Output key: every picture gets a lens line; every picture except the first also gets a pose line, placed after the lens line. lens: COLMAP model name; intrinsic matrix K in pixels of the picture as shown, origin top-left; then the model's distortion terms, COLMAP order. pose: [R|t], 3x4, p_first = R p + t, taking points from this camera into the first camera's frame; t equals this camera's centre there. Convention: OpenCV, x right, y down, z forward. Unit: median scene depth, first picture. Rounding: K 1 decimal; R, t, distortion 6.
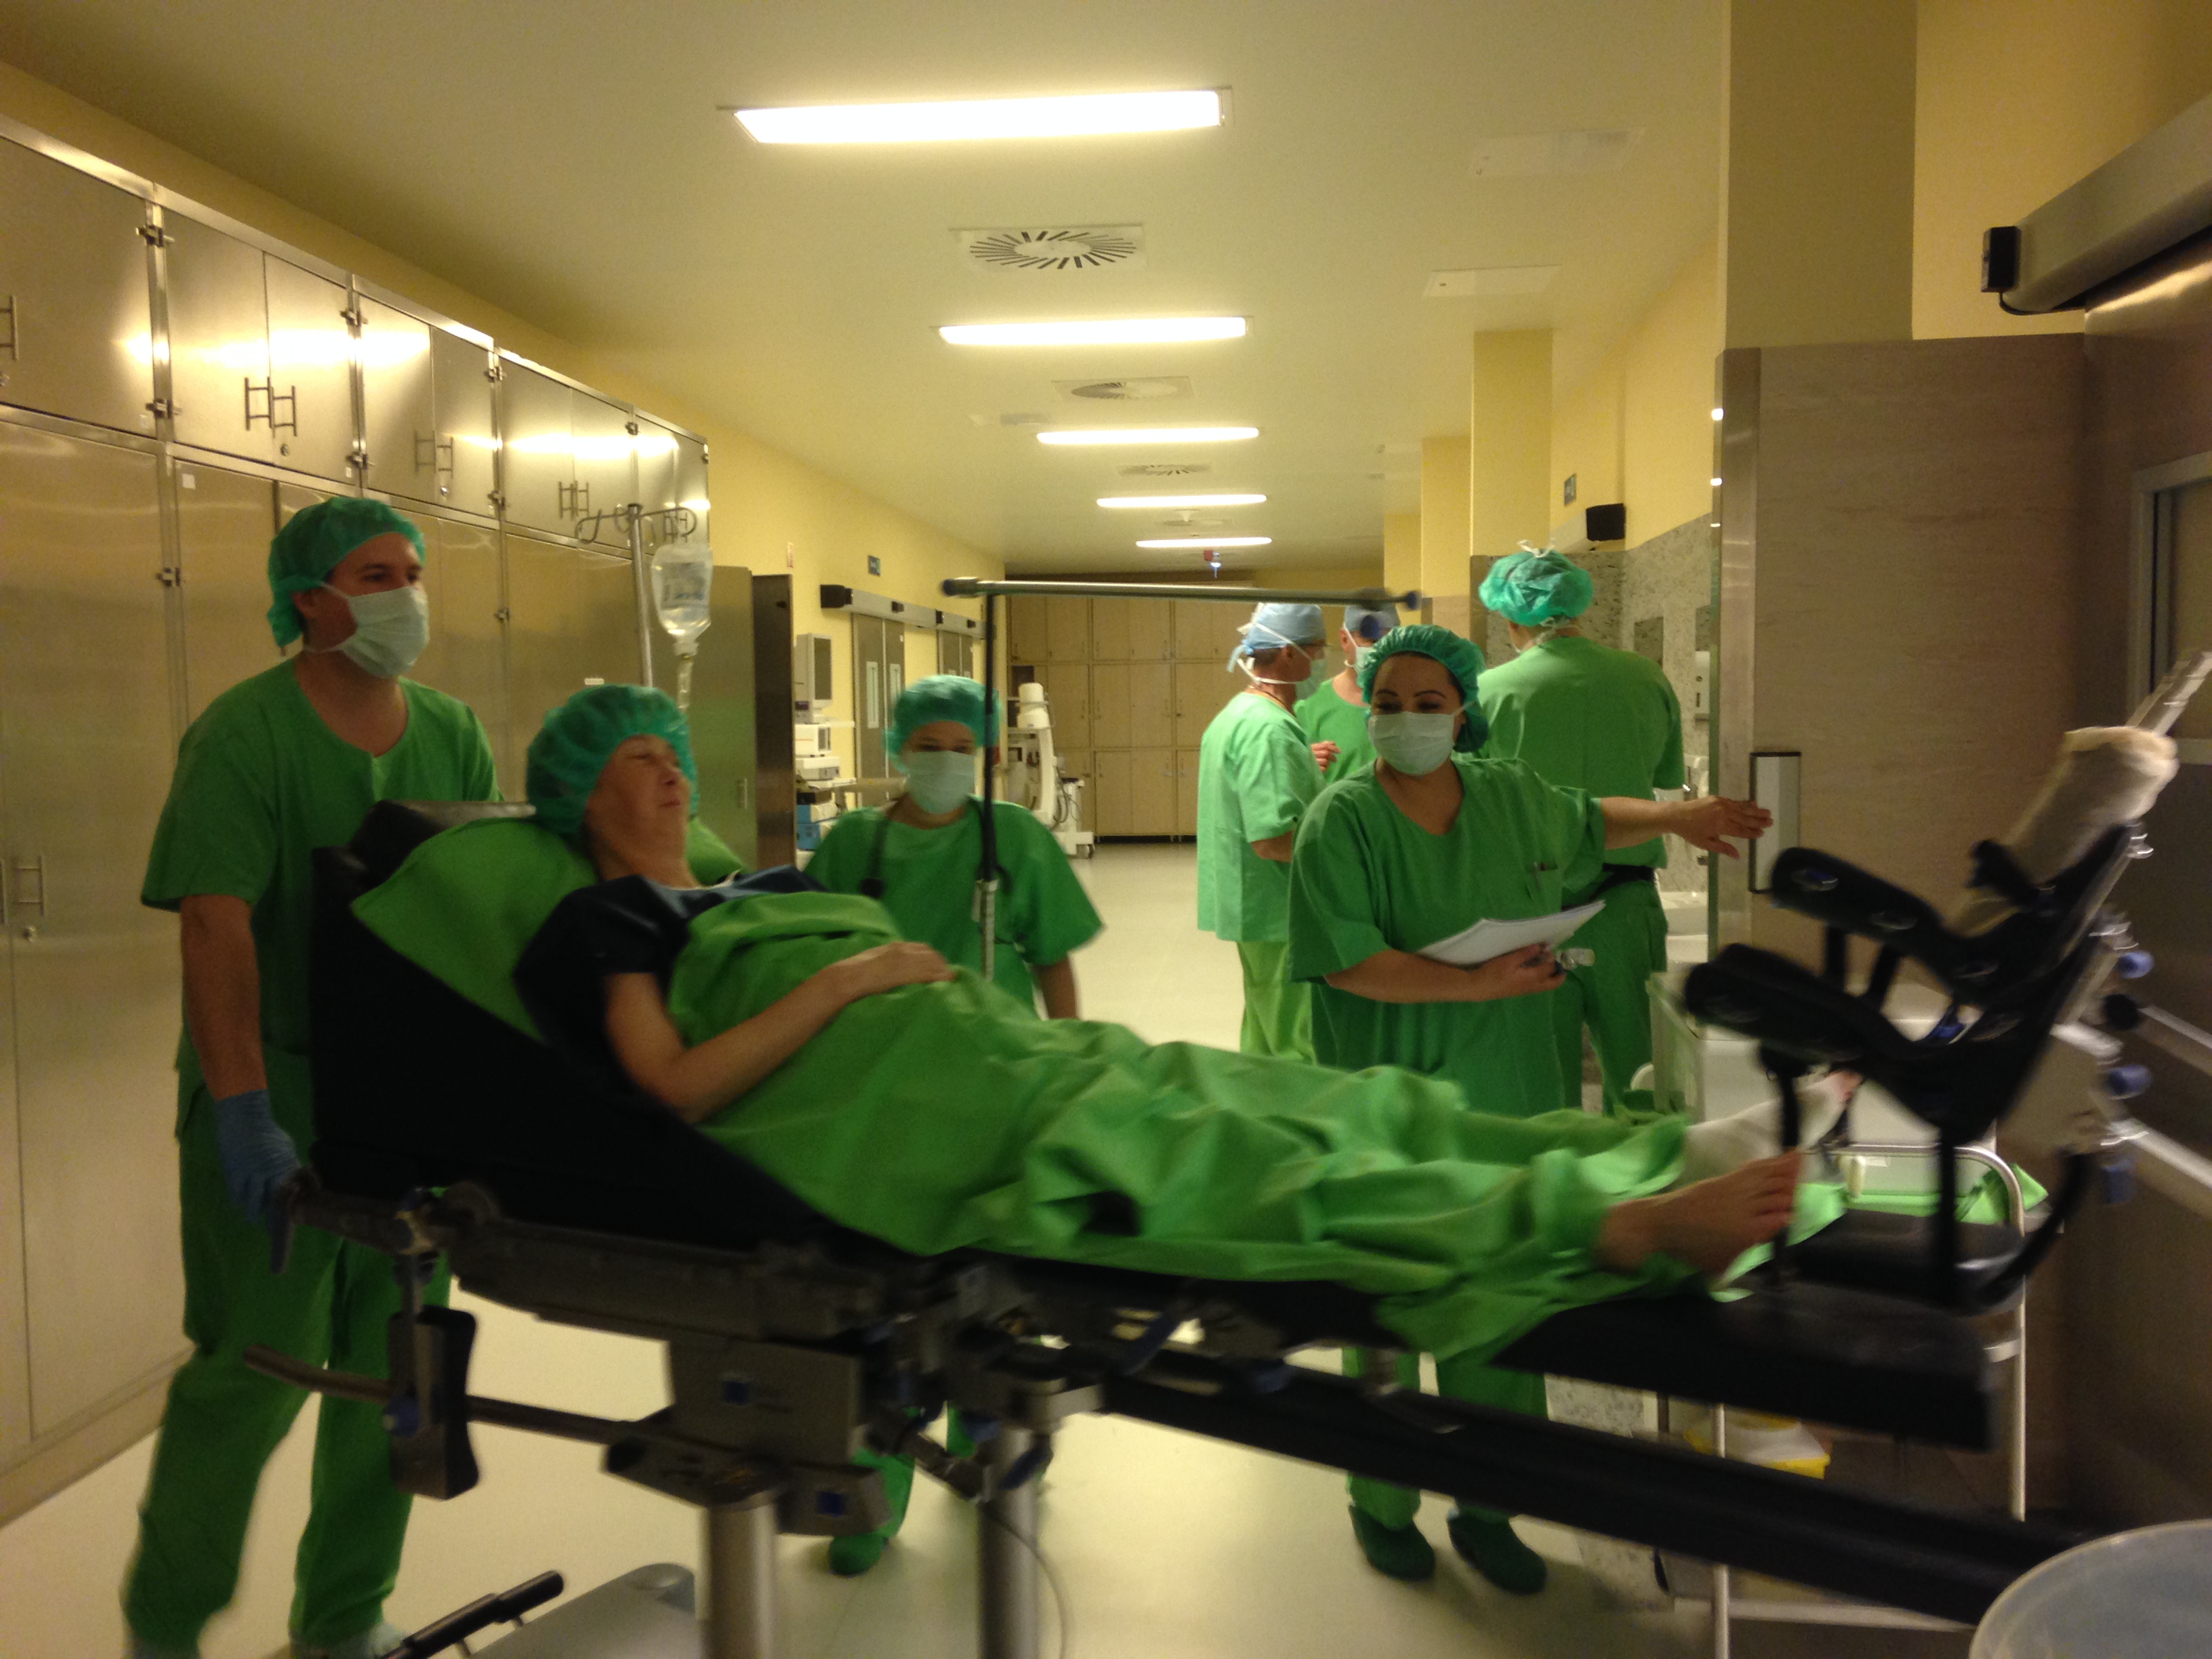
lens RADIAL K [[2097.7, 0, 1107.0], [0, 2097.7, 871.3], [0, 0, 1]] dist [0.205585, -0.220468]
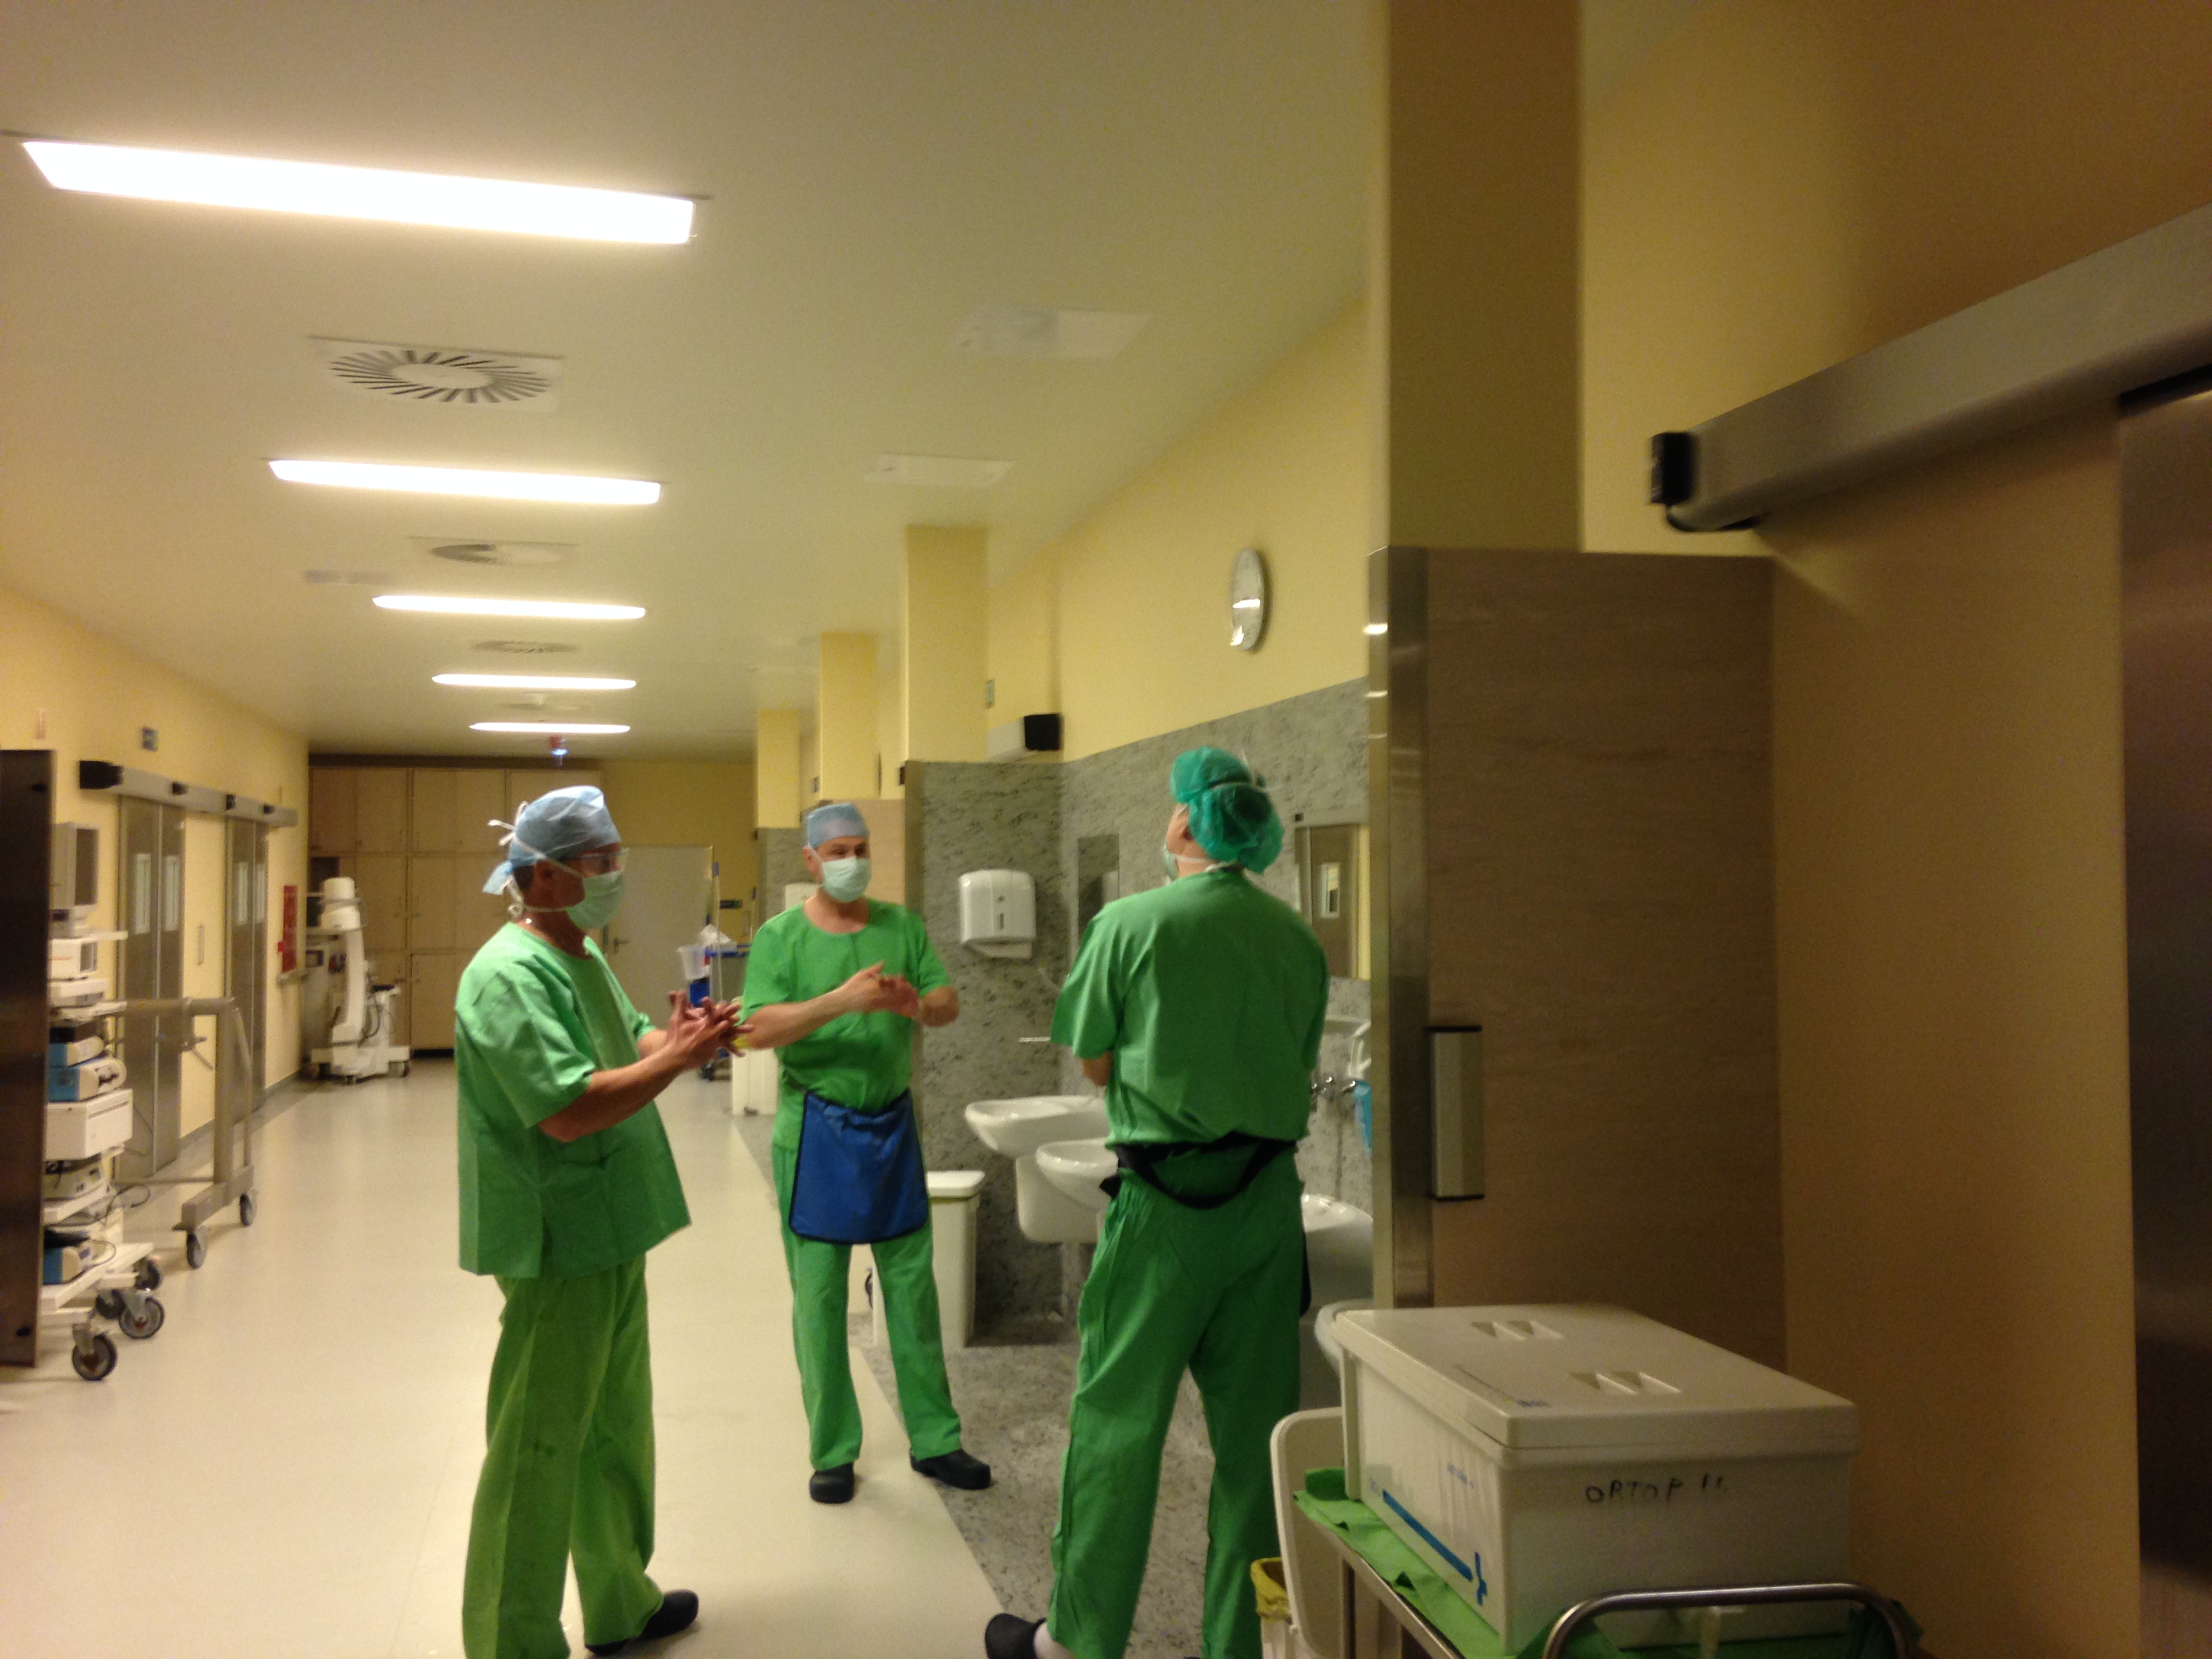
lens RADIAL K [[2097.7, 0, 1107.0], [0, 2097.7, 871.3], [0, 0, 1]] dist [0.205585, -0.220468]
pose [[0.947863, 0.017754, 0.318184, -0.031118], [0.011019, 0.996024, -0.088403, -0.018142], [-0.318488, 0.087300, 0.943898, 0.108551]]
